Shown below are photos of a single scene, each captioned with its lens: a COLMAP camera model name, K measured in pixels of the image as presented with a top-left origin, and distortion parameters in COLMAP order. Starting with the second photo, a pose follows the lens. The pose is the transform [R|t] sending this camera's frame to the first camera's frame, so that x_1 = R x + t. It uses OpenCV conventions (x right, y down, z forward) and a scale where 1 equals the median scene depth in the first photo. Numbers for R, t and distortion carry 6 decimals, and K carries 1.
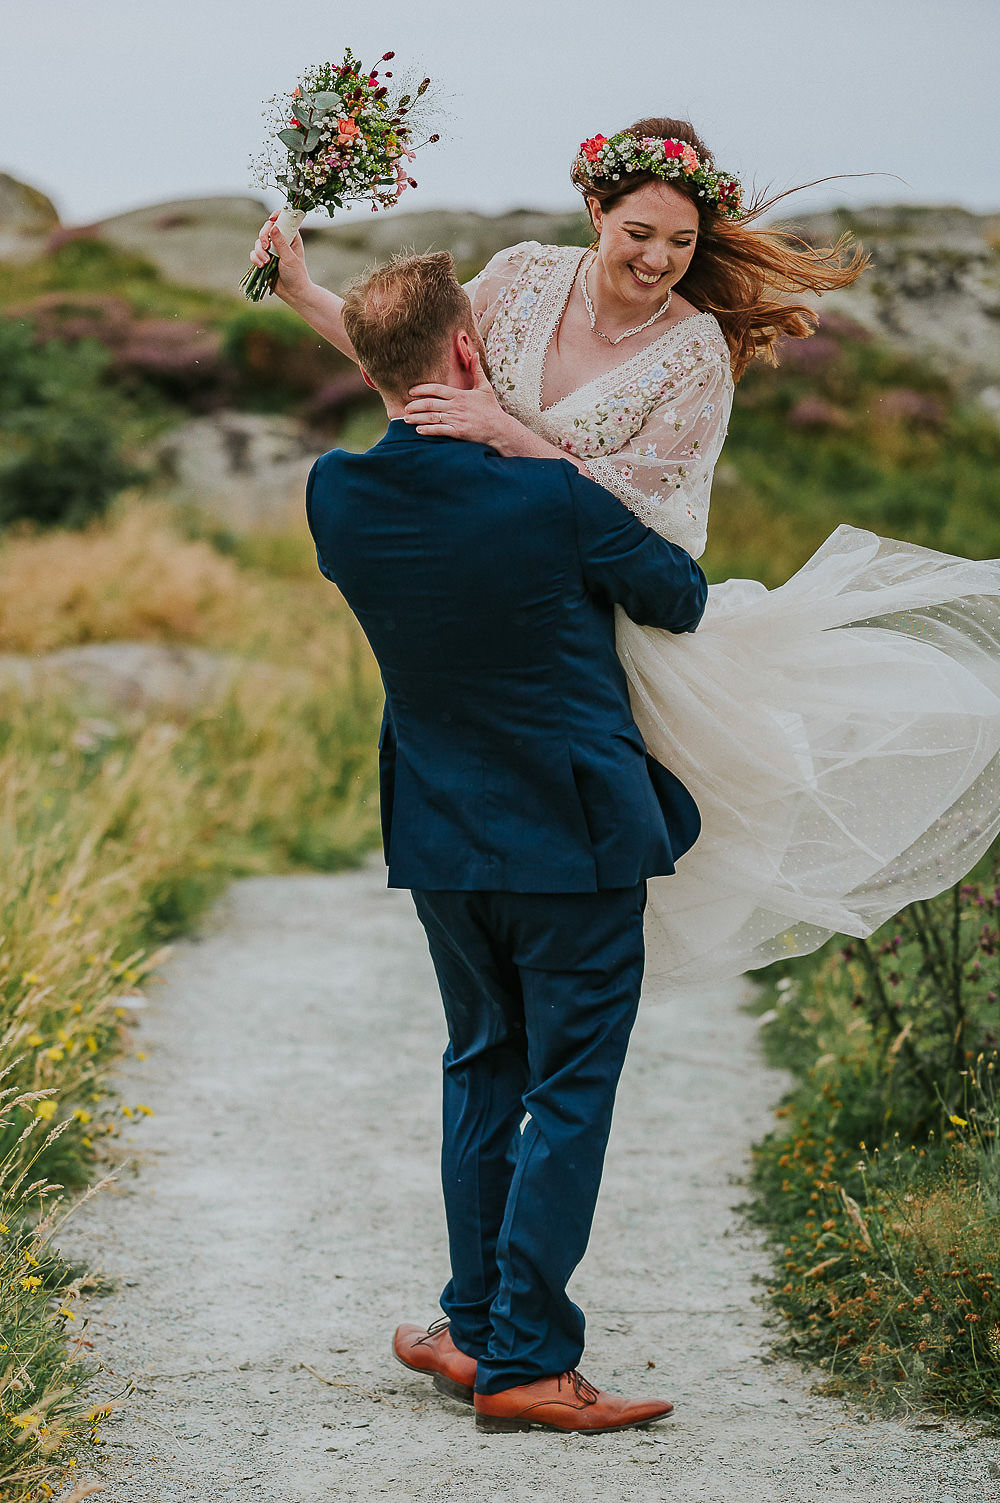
lens RADIAL K [[3710.7, 0, 500.0], [0, 3710.7, 751.5], [0, 0, 1]] dist [-0.053091, 0.005862]
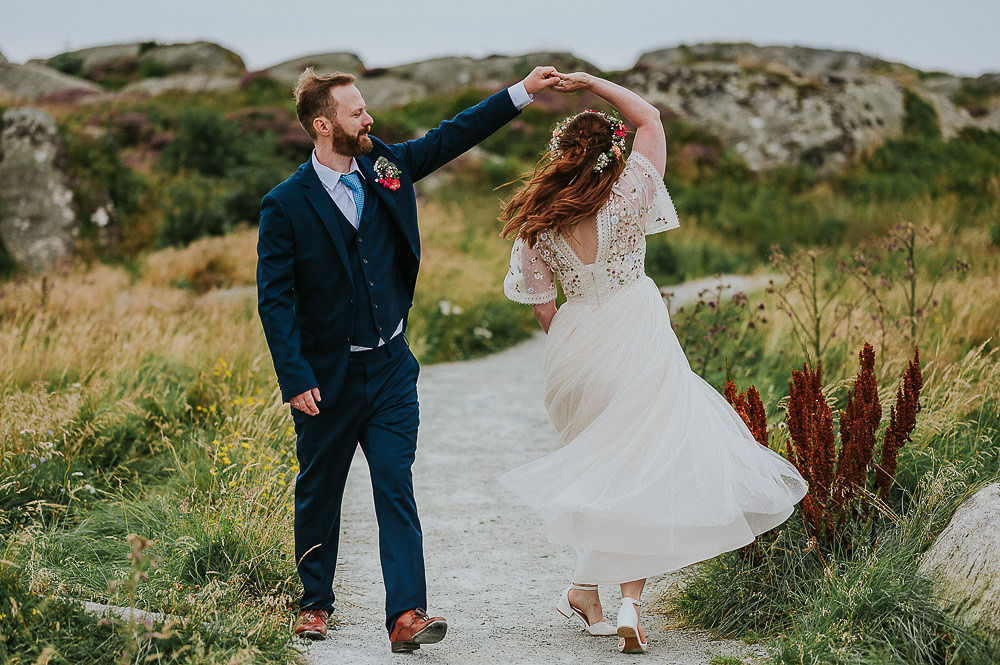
lens RADIAL K [[2468.9, 0, 500.0], [0, 2468.9, 332.5], [0, 0, 1]] dist [-0.053091, 0.005862]
pose [[0.999539, -0.029912, -0.005154, 0.027484], [0.029755, 0.999157, -0.028266, 0.073324], [0.005995, 0.028100, 0.999587, -0.610552]]
